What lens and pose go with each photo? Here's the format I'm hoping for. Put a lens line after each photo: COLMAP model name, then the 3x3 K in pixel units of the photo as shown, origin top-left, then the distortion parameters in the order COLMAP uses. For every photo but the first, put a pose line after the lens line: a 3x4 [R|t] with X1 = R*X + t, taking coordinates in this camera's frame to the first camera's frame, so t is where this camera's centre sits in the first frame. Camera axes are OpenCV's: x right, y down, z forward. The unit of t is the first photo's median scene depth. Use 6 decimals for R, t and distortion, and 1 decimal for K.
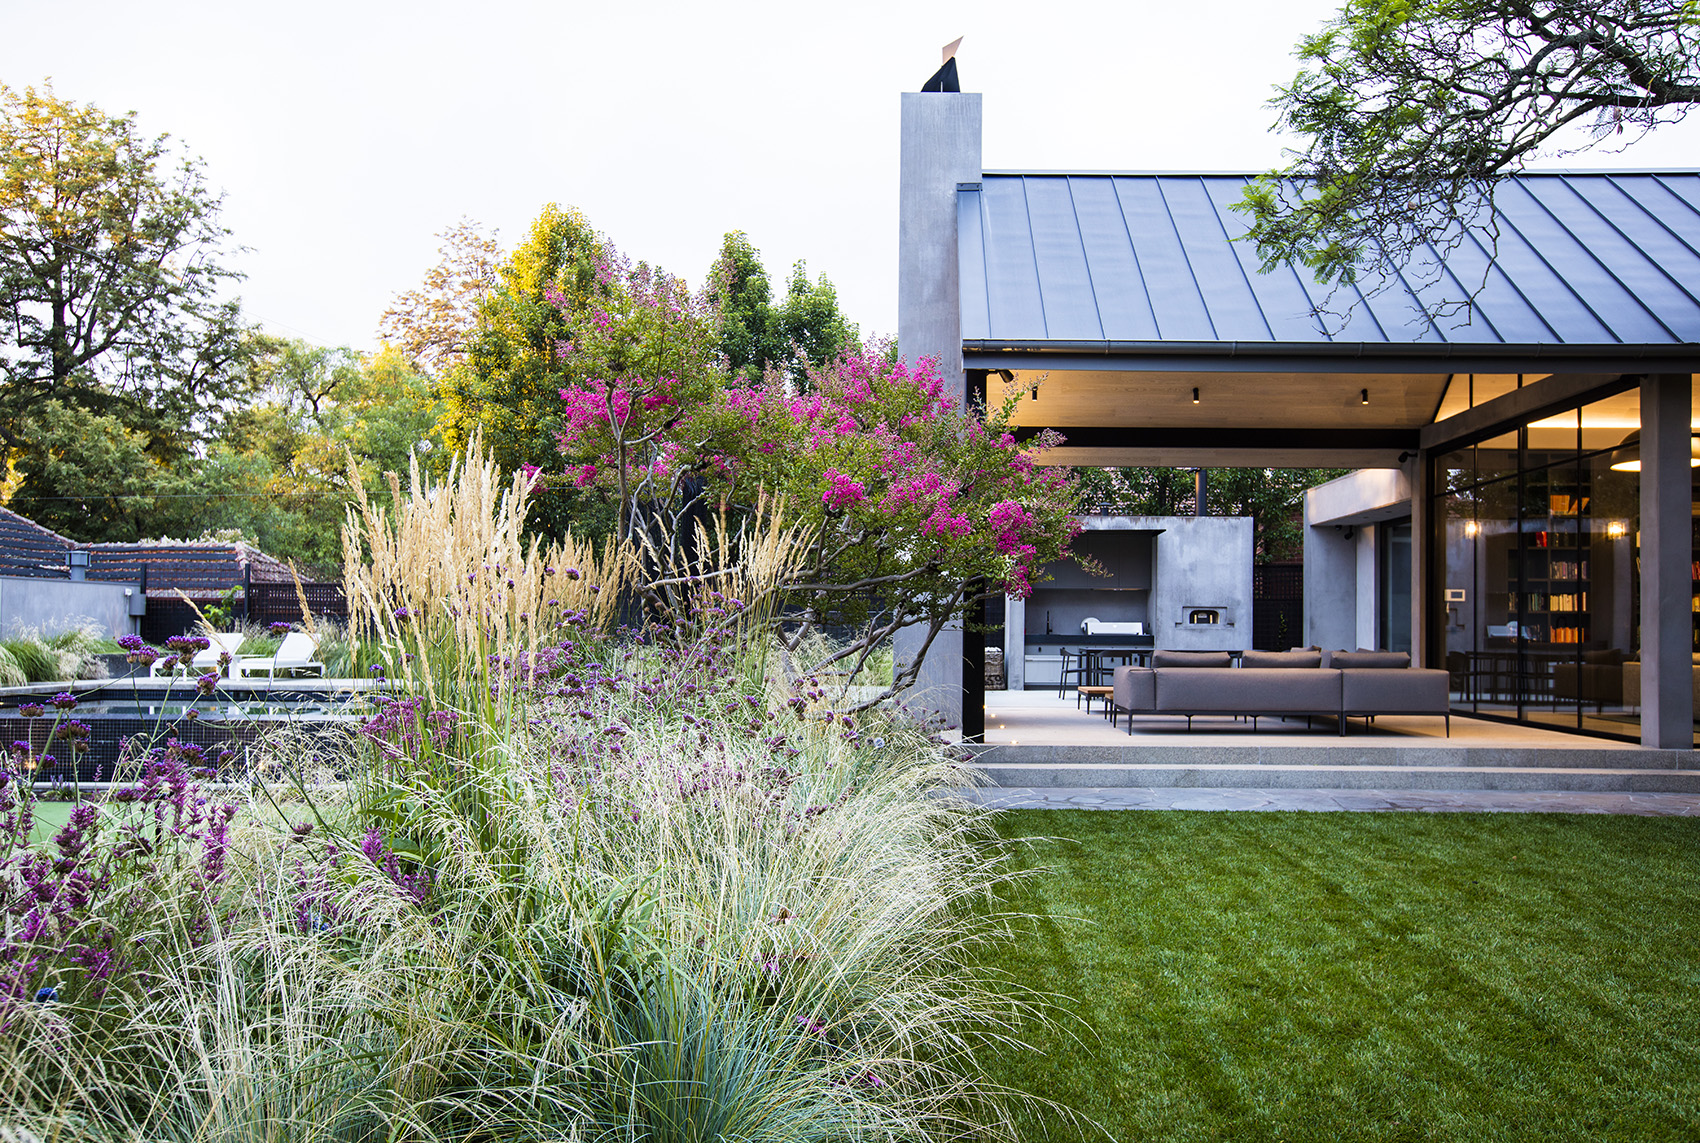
lens RADIAL K [[1247.5, 0, 851.4], [0, 1247.5, 595.5], [0, 0, 1]] dist [-0.035637, 0.006192]
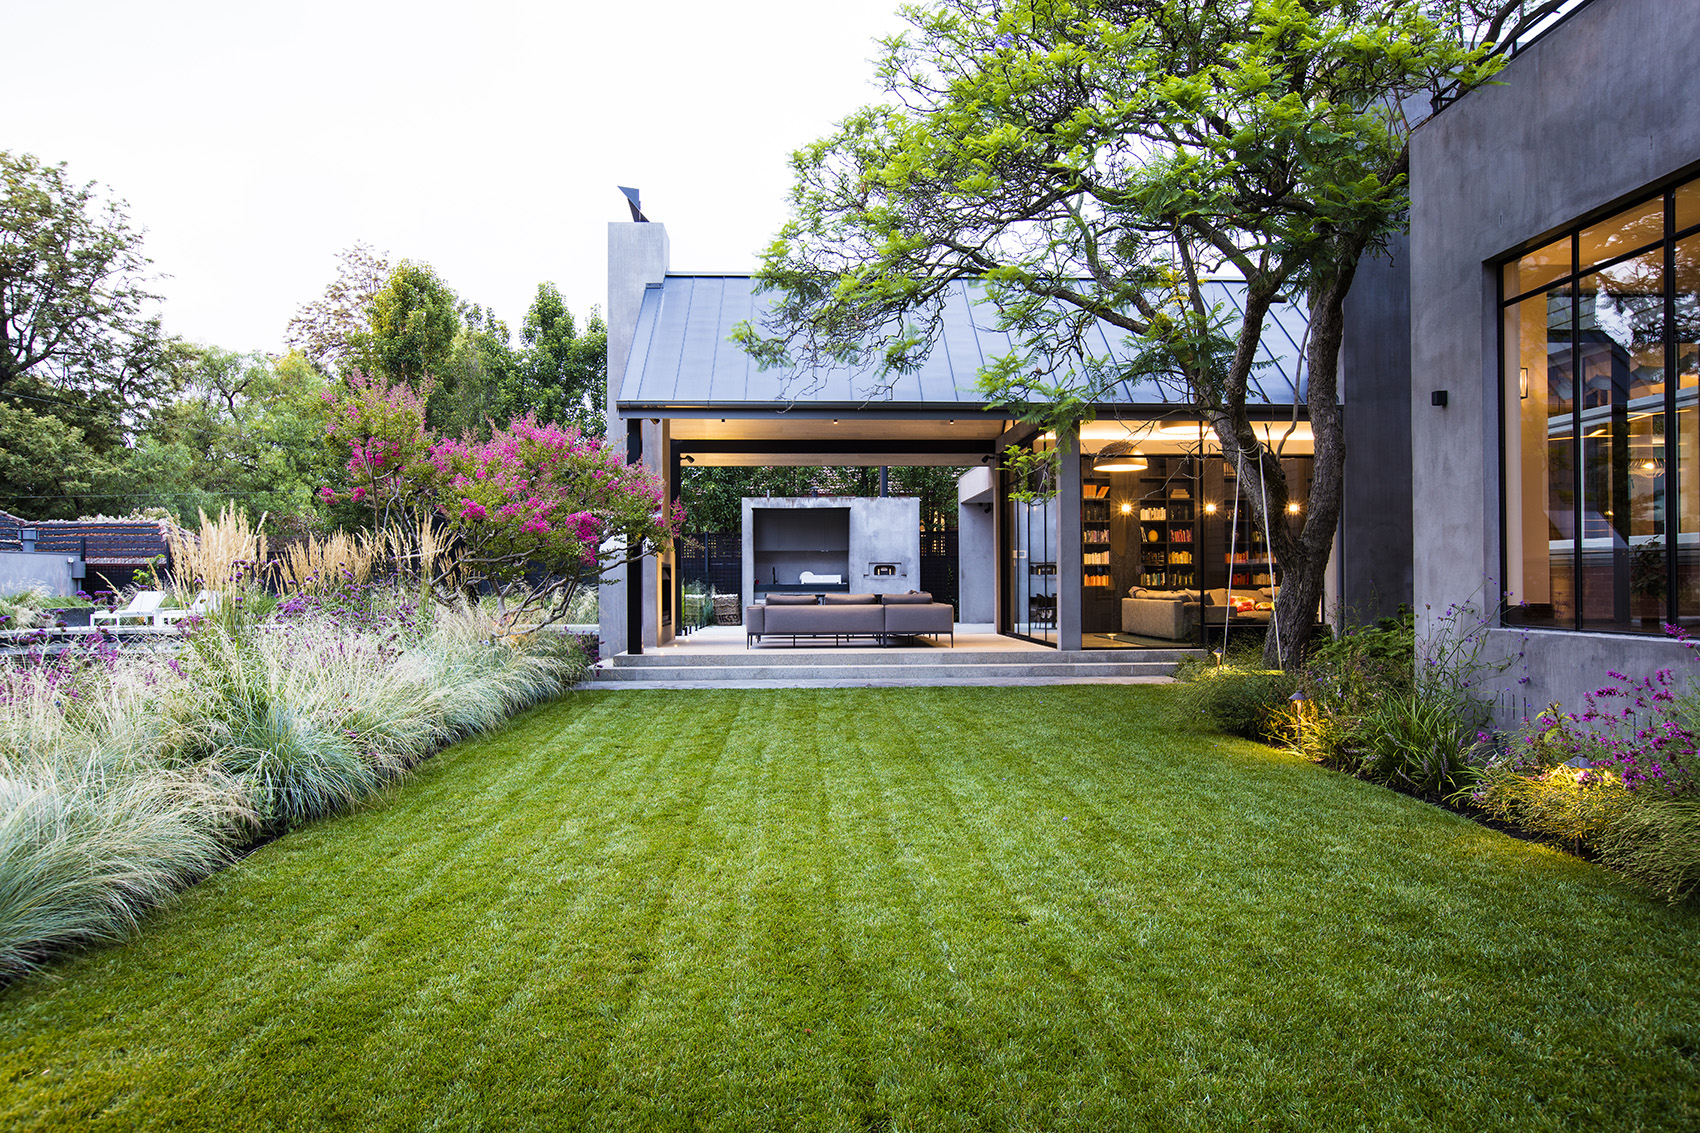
lens RADIAL K [[1162.8, 0, 850.0], [0, 1162.8, 566.5], [0, 0, 1]] dist [-0.003716, -0.002601]
pose [[0.997892, -0.011238, 0.063910, 0.108585], [0.010321, 0.999839, 0.014655, -0.004113], [-0.064064, -0.013964, 0.997848, -0.191589]]
